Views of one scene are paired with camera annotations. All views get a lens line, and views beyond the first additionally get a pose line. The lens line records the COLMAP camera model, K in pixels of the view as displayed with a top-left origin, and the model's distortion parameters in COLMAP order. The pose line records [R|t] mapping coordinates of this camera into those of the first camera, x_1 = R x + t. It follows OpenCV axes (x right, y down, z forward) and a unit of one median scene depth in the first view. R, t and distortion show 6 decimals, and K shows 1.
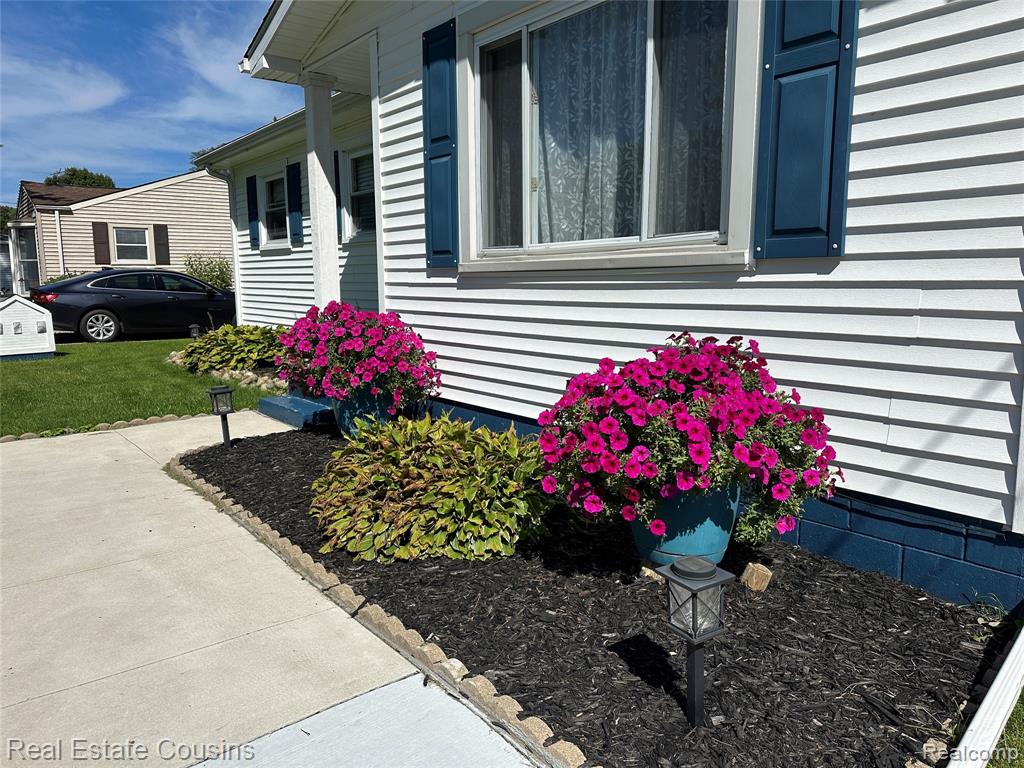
lens RADIAL K [[731.4, 0, 512.0], [0, 731.4, 384.0], [0, 0, 1]] dist [0.095325, -0.107162]
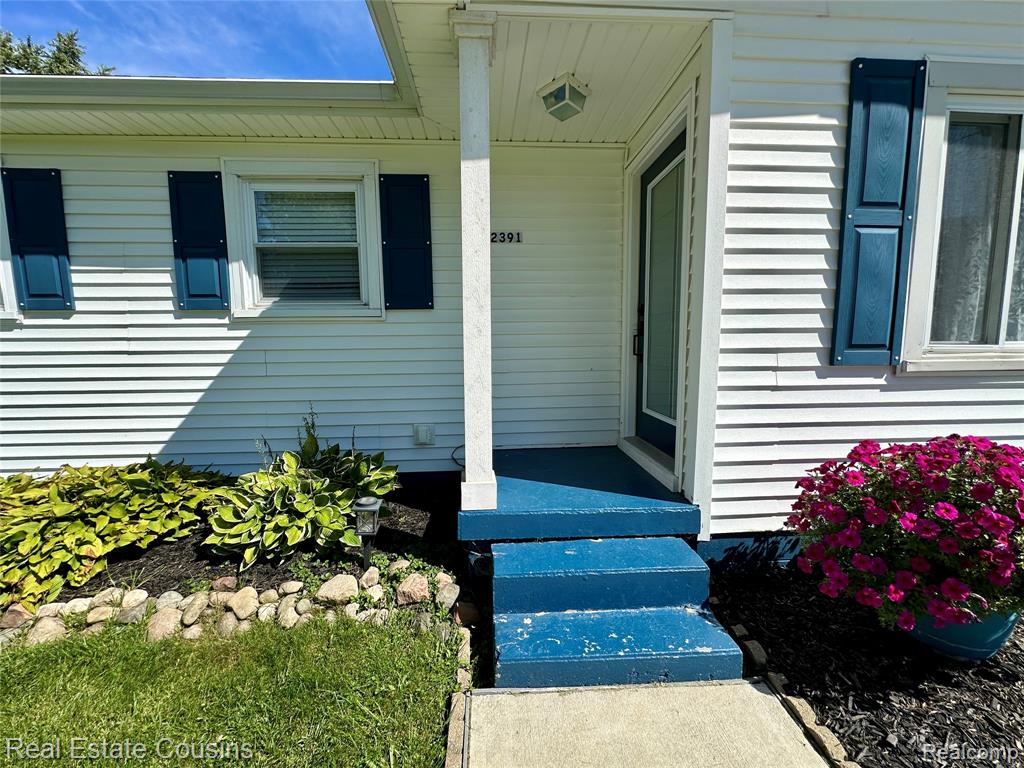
lens RADIAL K [[405.7, 0, 508.3], [0, 405.7, 385.5], [0, 0, 1]] dist [0.000992, 0.000161]
pose [[0.583608, -0.084548, 0.807622, -0.758883], [0.119790, 0.992648, 0.017354, -0.216873], [-0.803151, 0.086617, 0.589445, 1.197358]]
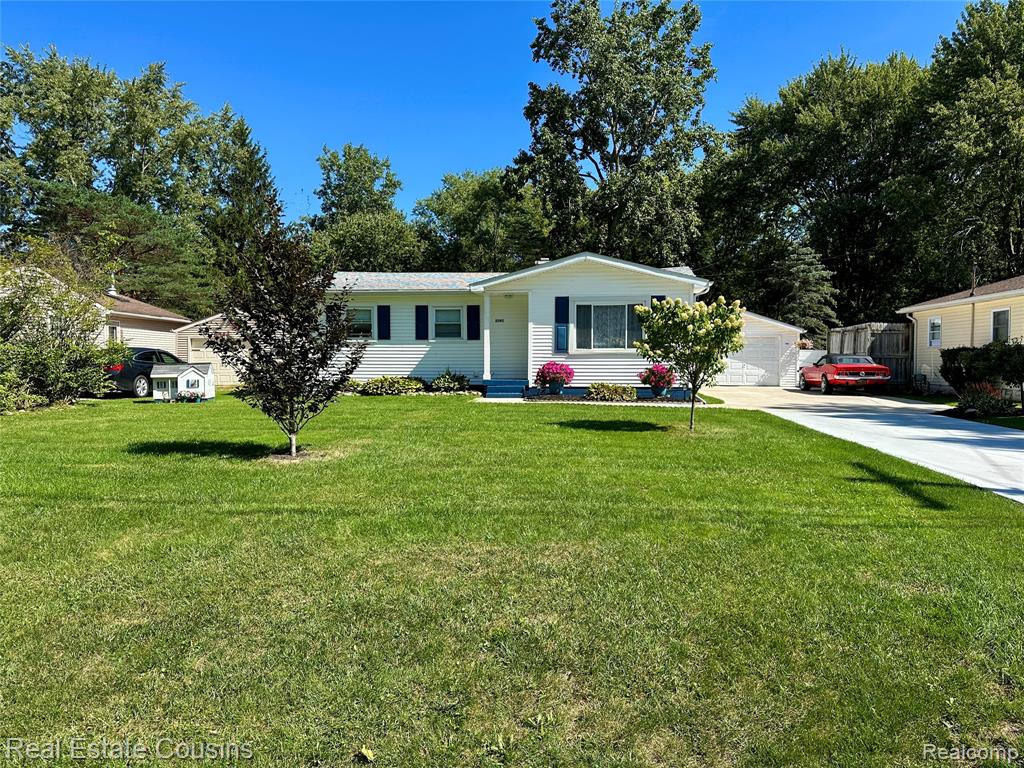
lens RADIAL K [[731.4, 0, 512.0], [0, 731.4, 384.0], [0, 0, 1]] dist [0.095325, -0.107162]
pose [[0.701506, -0.013076, 0.712544, -3.563188], [0.095276, 0.992577, -0.075585, 0.323187], [-0.706266, 0.120911, 0.697545, -1.792122]]
